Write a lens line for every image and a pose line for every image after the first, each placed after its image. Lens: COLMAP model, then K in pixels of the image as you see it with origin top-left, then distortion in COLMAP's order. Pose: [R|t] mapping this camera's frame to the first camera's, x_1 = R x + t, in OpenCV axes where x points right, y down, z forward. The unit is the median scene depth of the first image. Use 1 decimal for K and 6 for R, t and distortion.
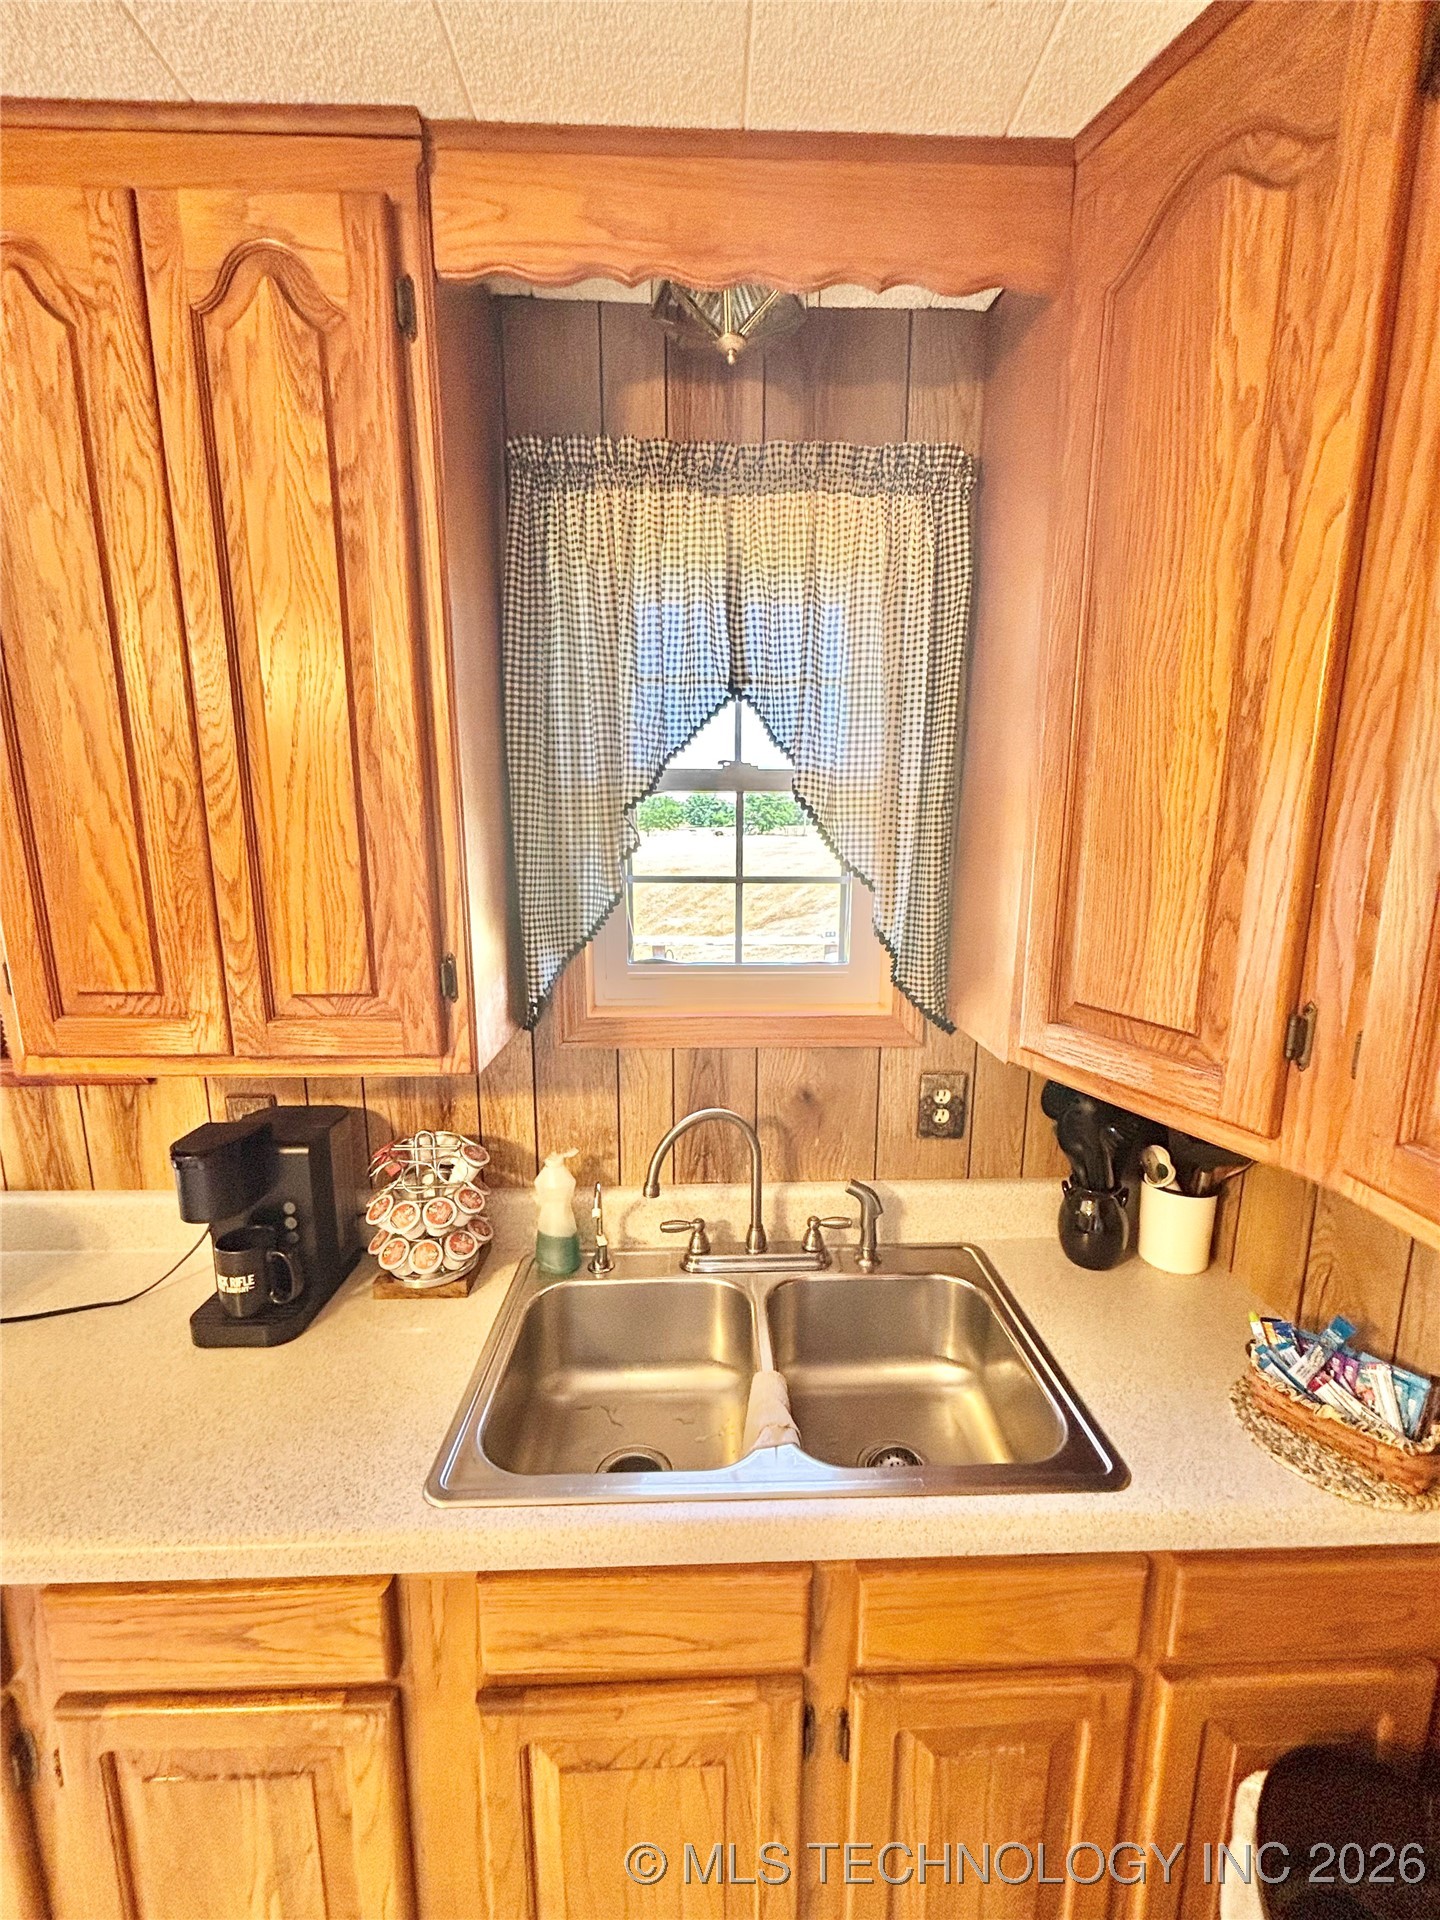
lens RADIAL K [[787.5, 0, 715.9], [0, 787.5, 965.8], [0, 0, 1]] dist [0.007395, -0.000339]
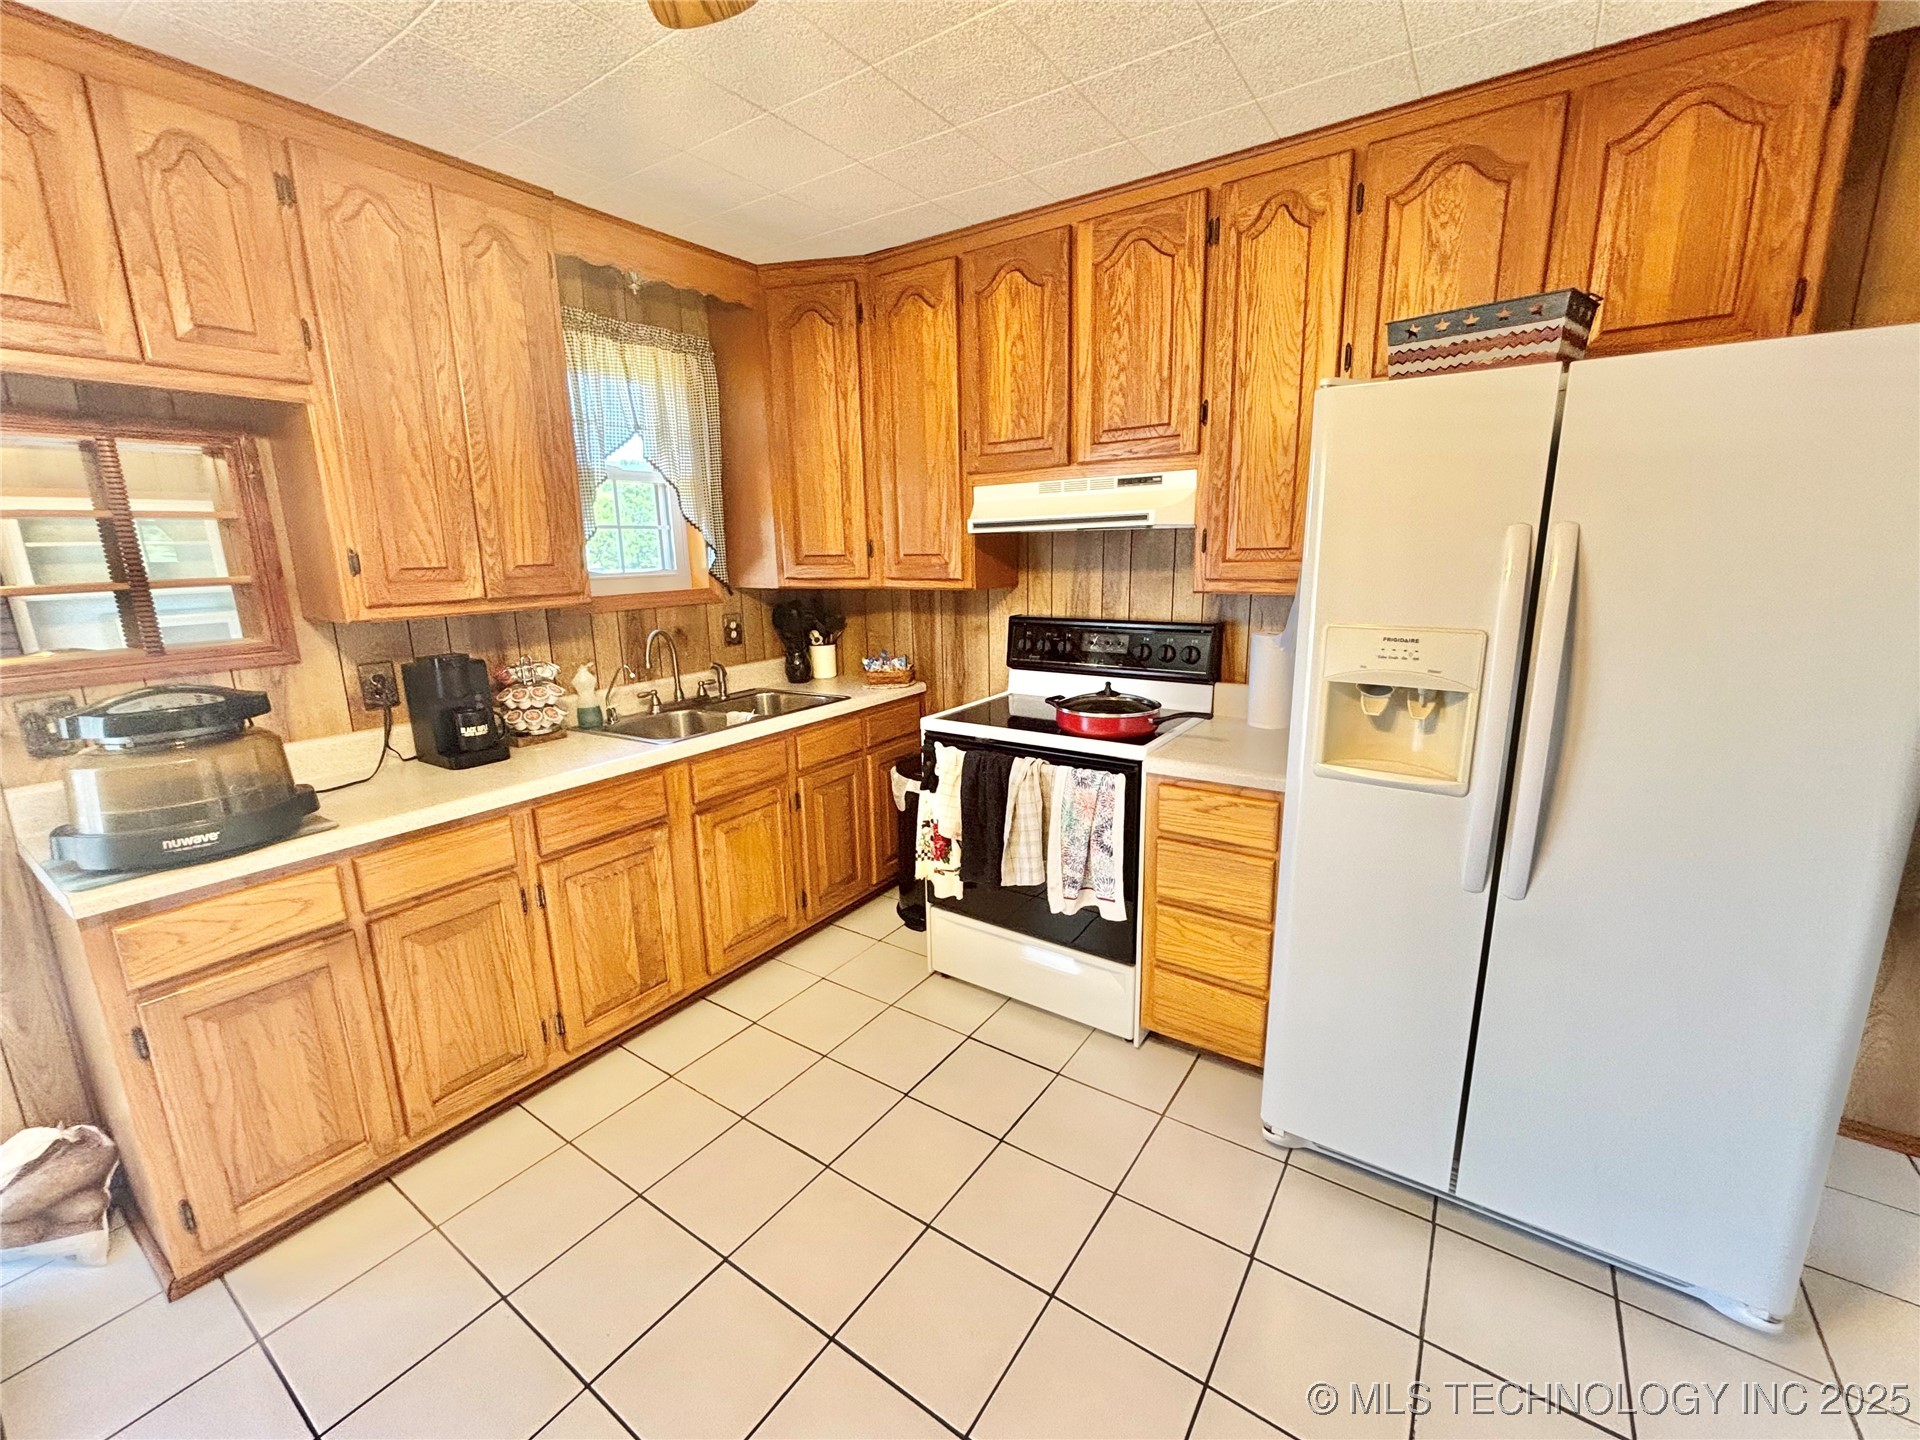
lens RADIAL K [[787.5, 0, 961.4], [0, 787.5, 711.8], [0, 0, 1]] dist [0.007395, -0.000339]
pose [[0.594471, -0.180962, 0.783490, -1.582532], [0.164620, 0.981100, 0.101699, 0.407163], [-0.787086, 0.068521, 0.613026, -1.208044]]
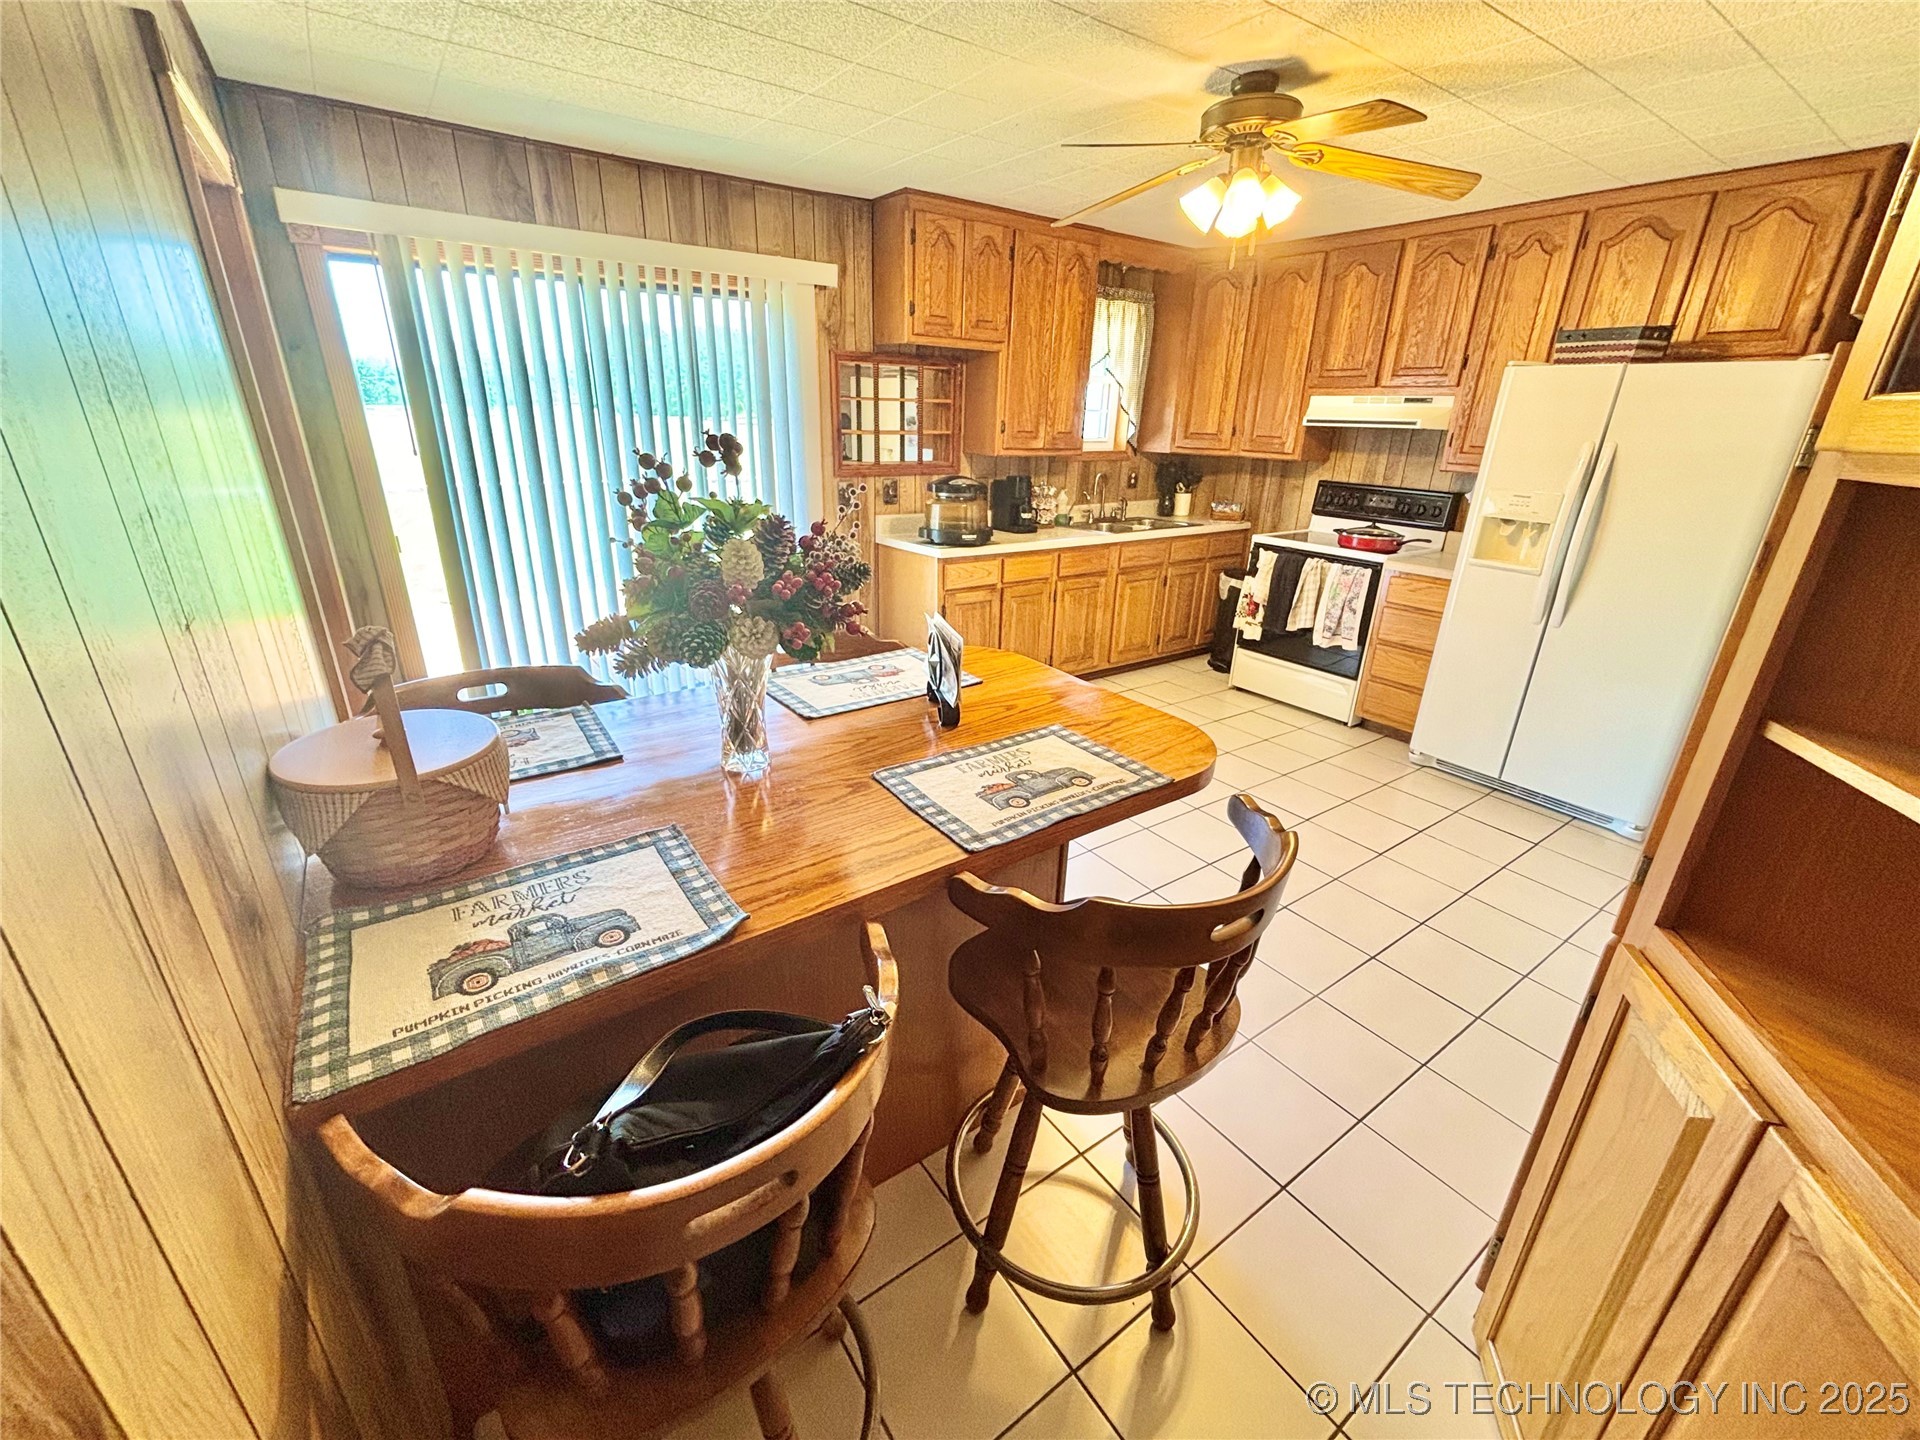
lens RADIAL K [[777.5, 0, 966.4], [0, 777.5, 707.9], [0, 0, 1]] dist [-0.000586, -0.000303]
pose [[0.834136, -0.178048, 0.522031, -3.391672], [0.074700, 0.974212, 0.212912, 0.555361], [-0.546477, -0.138602, 0.825925, -2.357479]]
